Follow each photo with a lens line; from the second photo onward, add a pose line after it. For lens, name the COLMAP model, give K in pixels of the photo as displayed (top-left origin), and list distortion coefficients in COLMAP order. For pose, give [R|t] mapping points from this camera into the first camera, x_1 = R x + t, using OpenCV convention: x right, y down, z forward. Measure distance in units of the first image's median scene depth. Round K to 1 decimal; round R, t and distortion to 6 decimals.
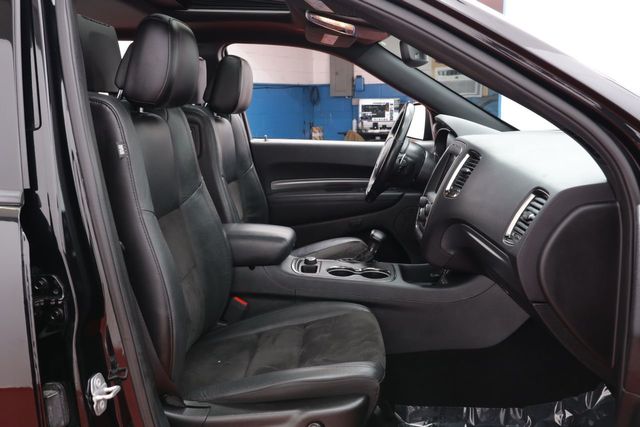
lens RADIAL K [[604.4, 0, 320.0], [0, 604.4, 215.5], [0, 0, 1]] dist [0.017691, 0.000000]
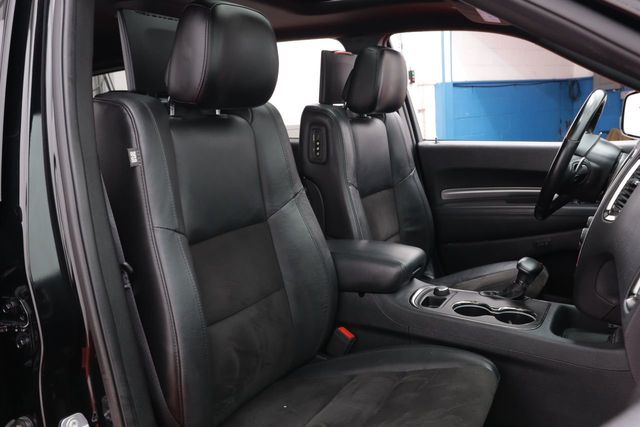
lens RADIAL K [[604.4, 0, 320.0], [0, 604.4, 213.2], [0, 0, 1]] dist [0.017691, 0.000000]
pose [[0.907758, 0.032437, -0.418238, 0.182281], [-0.036038, 0.999350, -0.000712, -0.023837], [0.417943, 0.015719, 0.908337, 0.205608]]
